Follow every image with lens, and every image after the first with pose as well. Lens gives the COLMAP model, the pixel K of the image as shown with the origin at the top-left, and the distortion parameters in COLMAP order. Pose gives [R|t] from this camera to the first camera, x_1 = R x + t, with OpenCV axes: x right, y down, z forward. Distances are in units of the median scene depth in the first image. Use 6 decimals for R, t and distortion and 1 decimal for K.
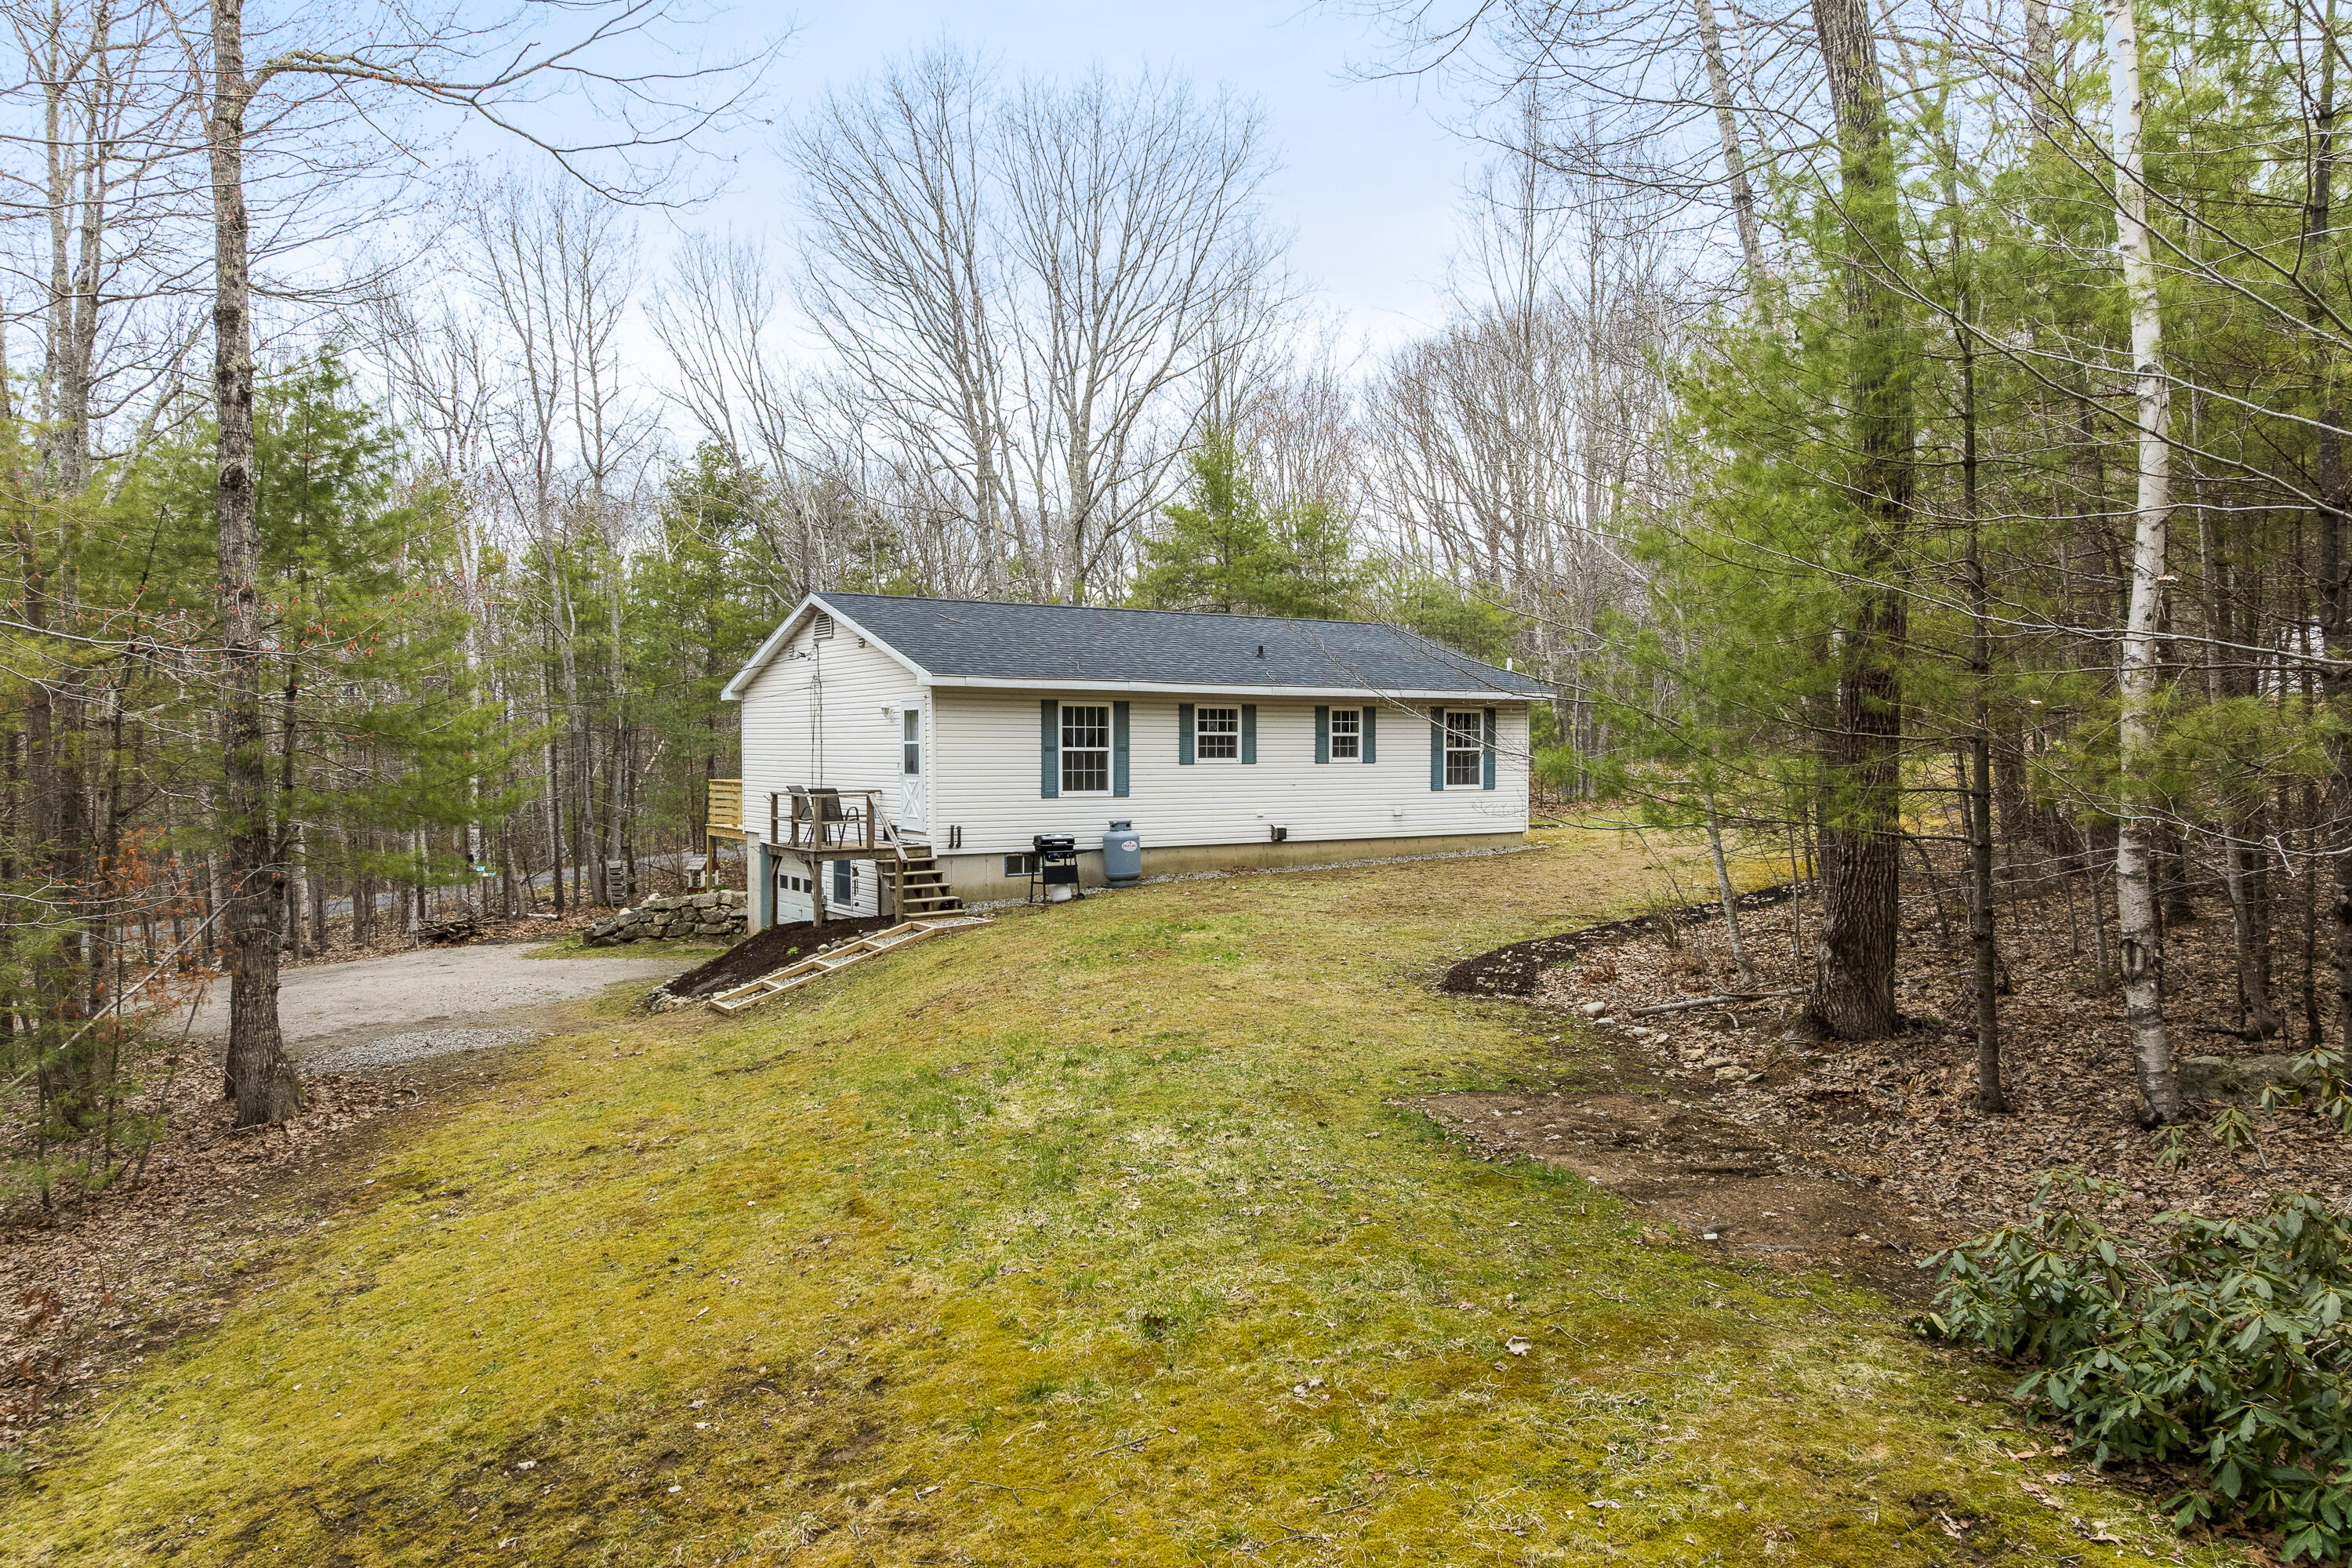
lens RADIAL K [[1577.3, 0, 1172.6], [0, 1577.3, 750.6], [0, 0, 1]] dist [-0.001176, 0.000191]
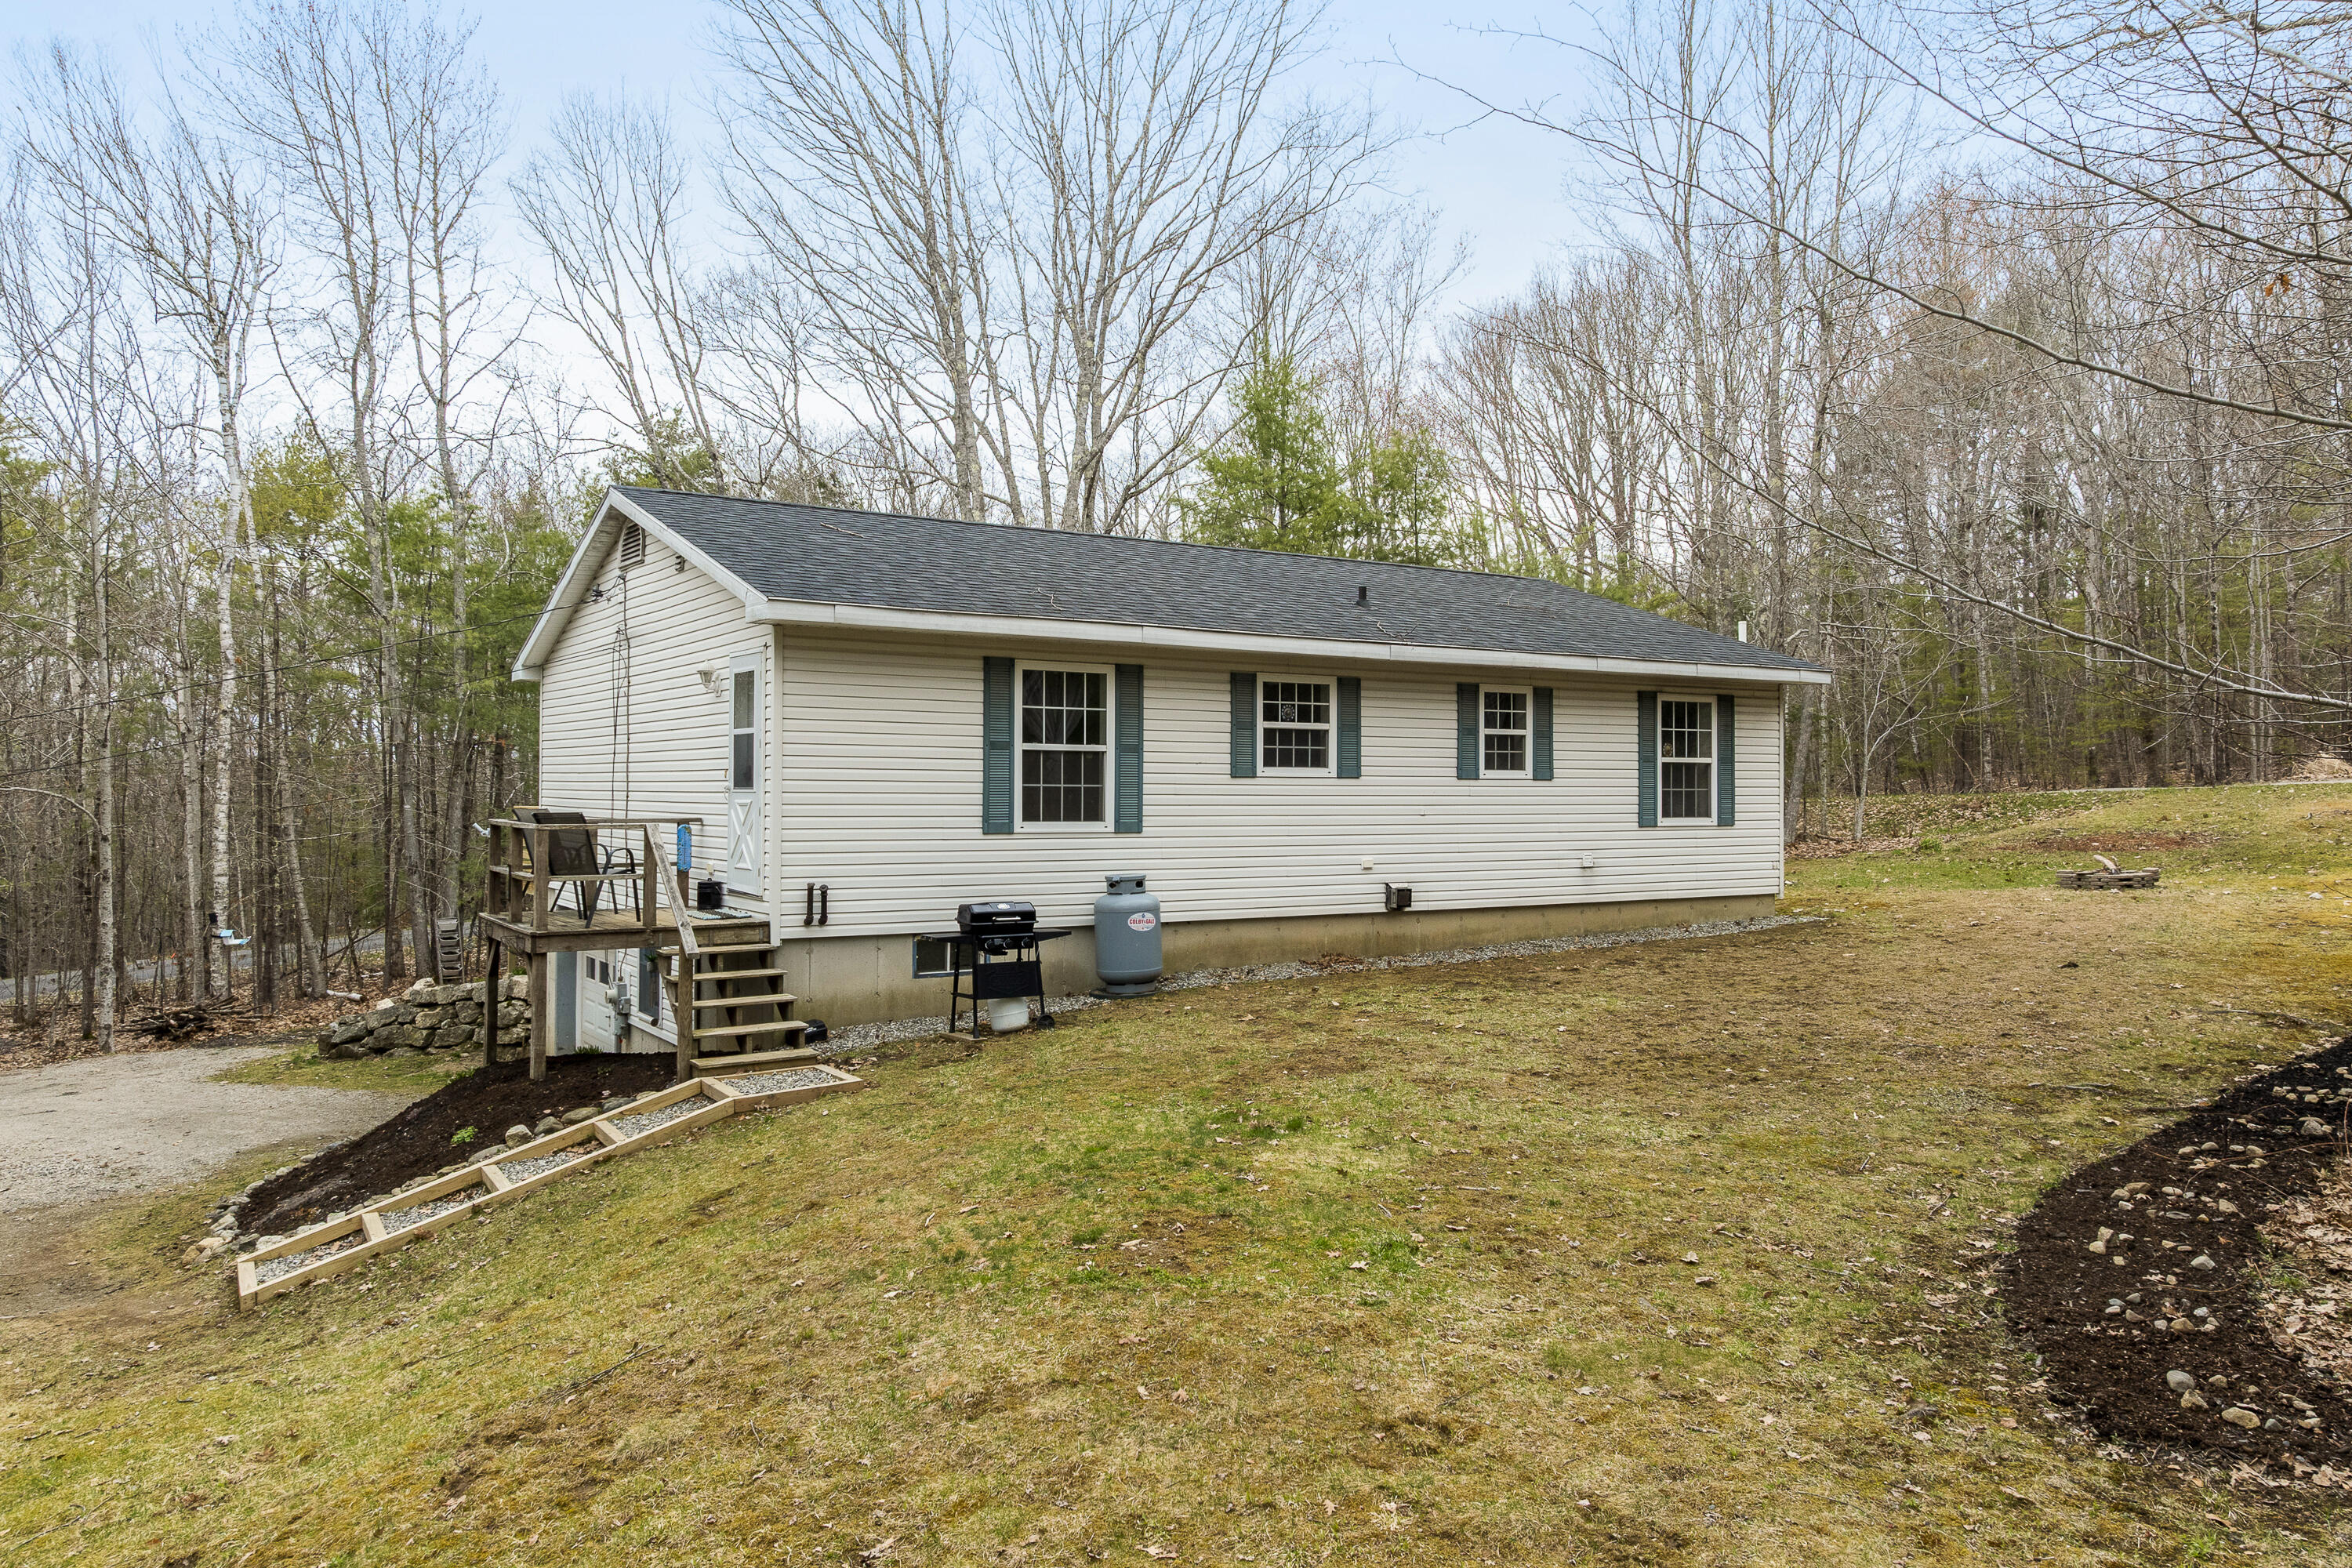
lens RADIAL K [[1636.1, 0, 1166.4], [0, 1636.1, 733.0], [0, 0, 1]] dist [0.001795, -0.005199]
pose [[0.999756, 0.004403, -0.021641, -0.006063], [-0.005184, 0.999333, -0.036145, 0.013977], [0.021467, 0.036248, 0.999112, 0.396029]]
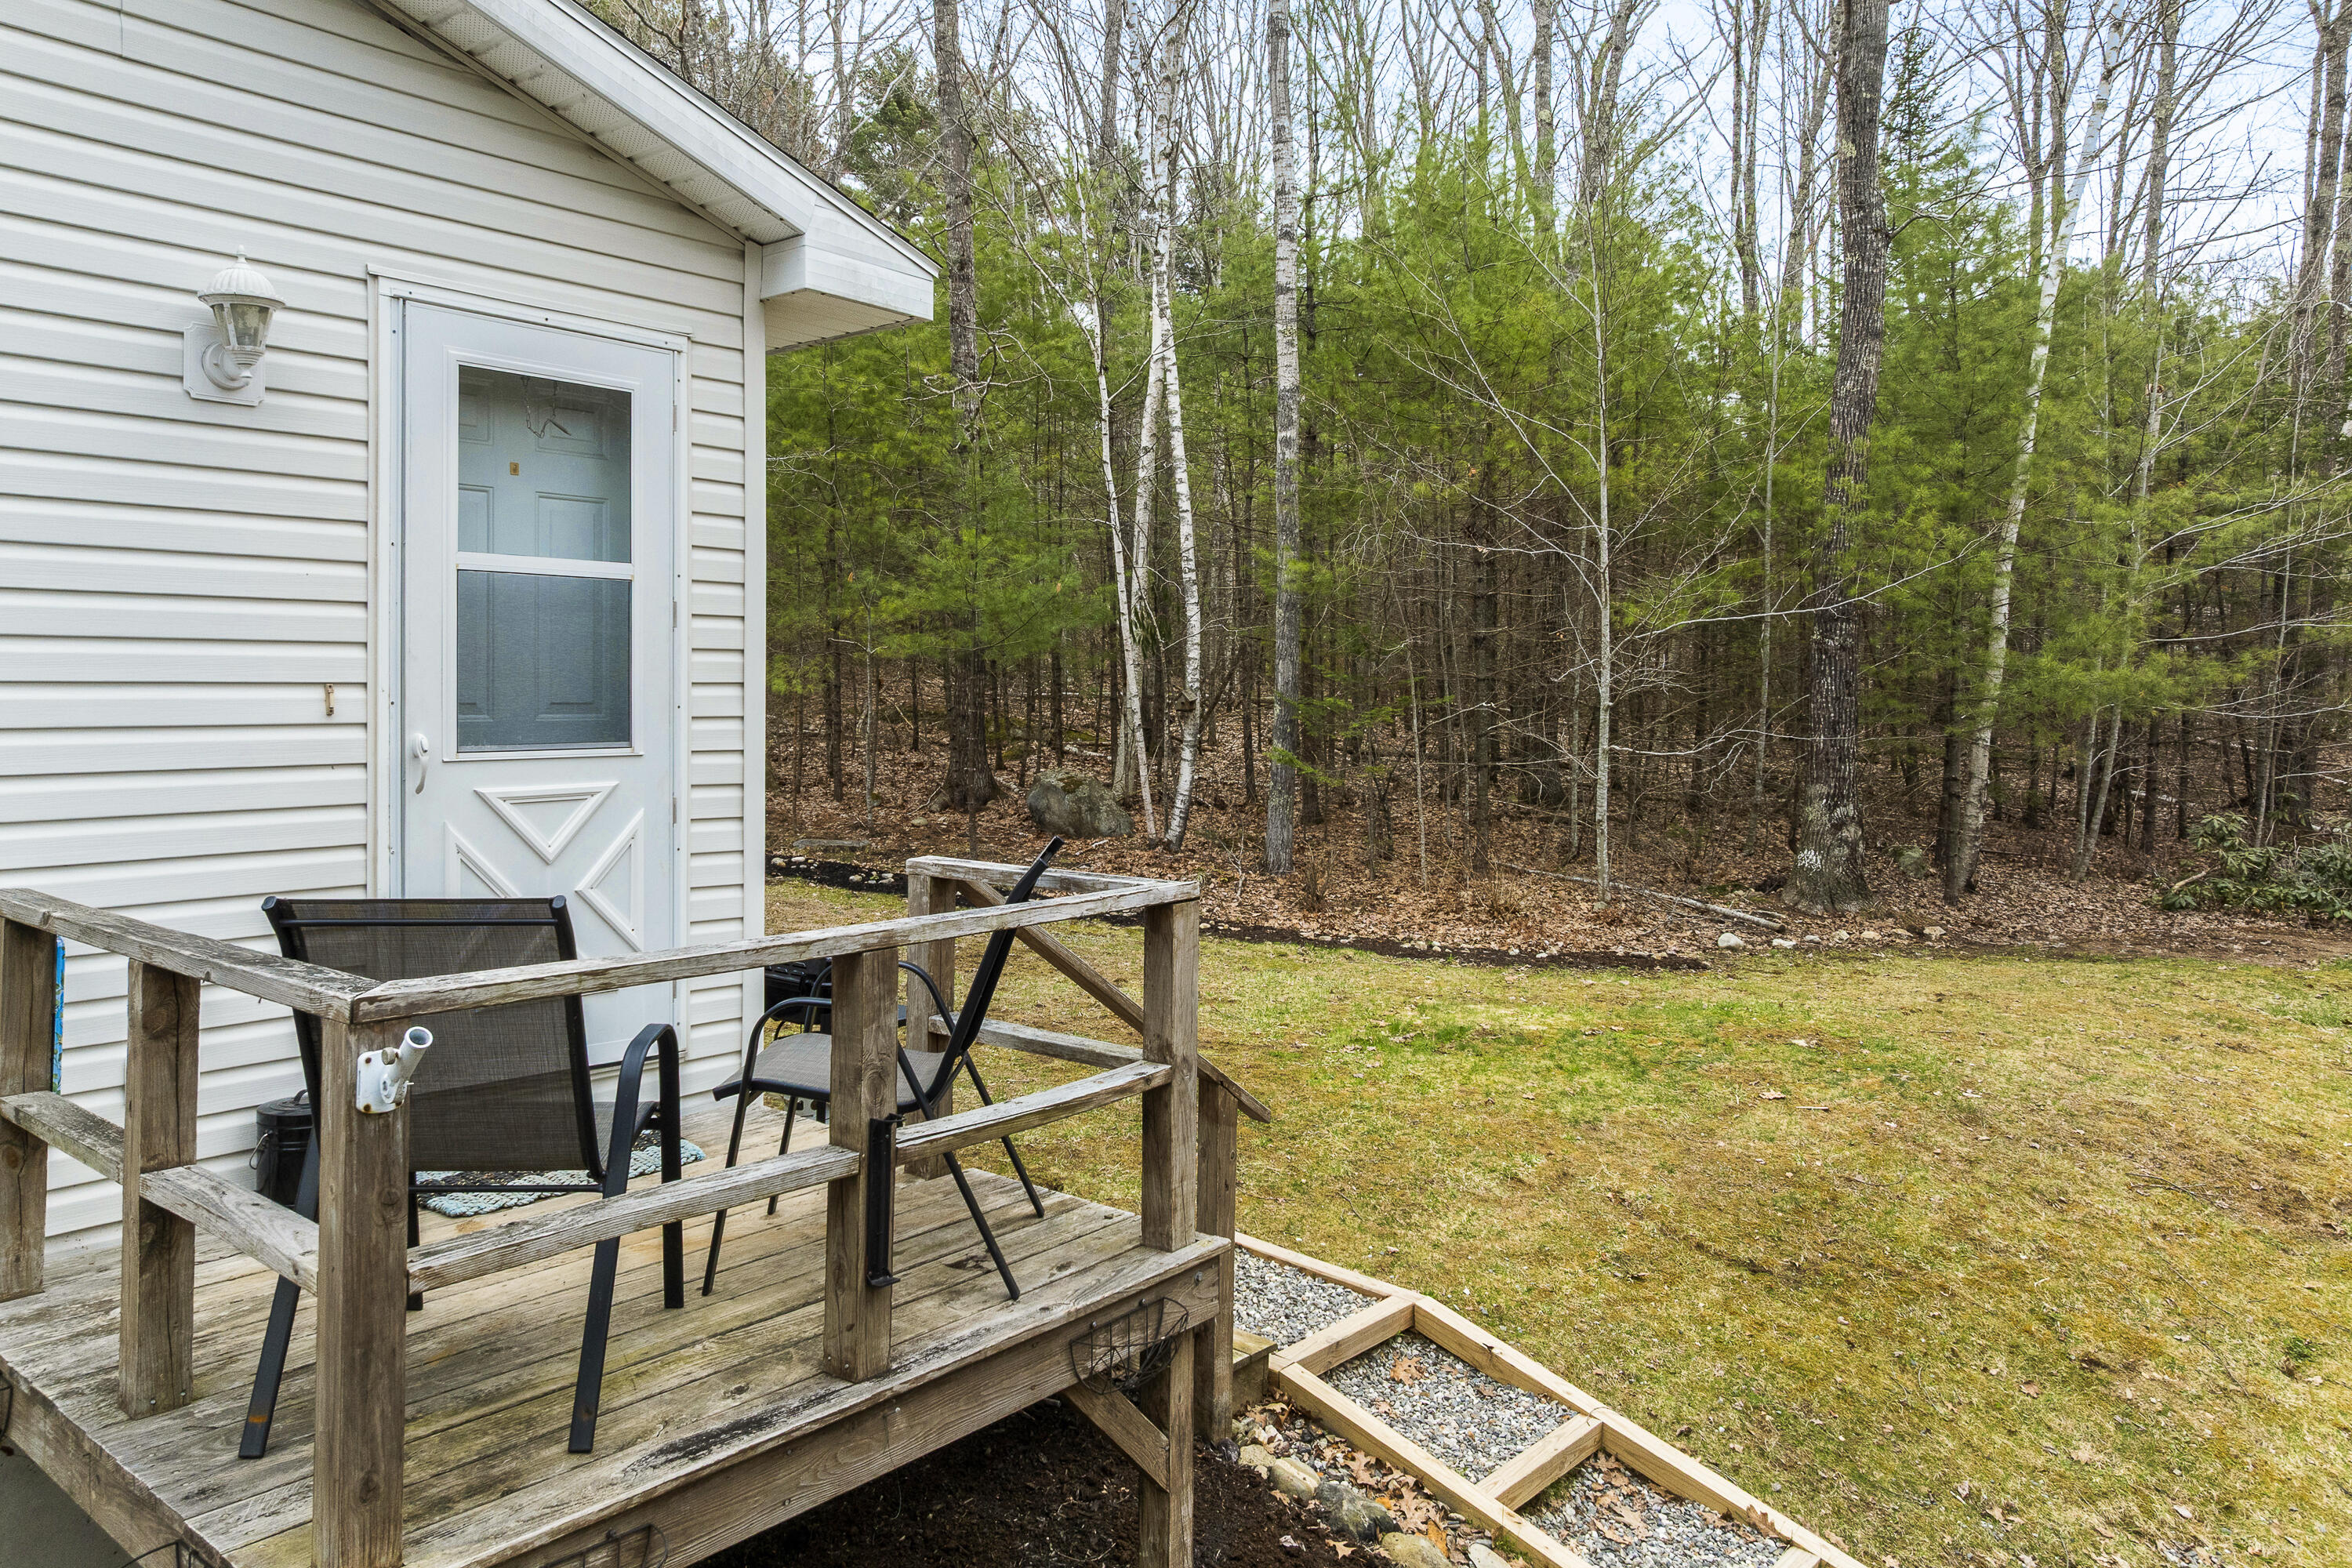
lens RADIAL K [[1639.3, 0, 1180.4], [0, 1639.3, 704.4], [0, 0, 1]] dist [-0.018798, 0.001809]
pose [[-0.274616, -0.010023, 0.961502, -0.321871], [0.006956, 0.999899, 0.012410, 0.007735], [-0.961529, 0.010096, -0.274519, 0.890834]]
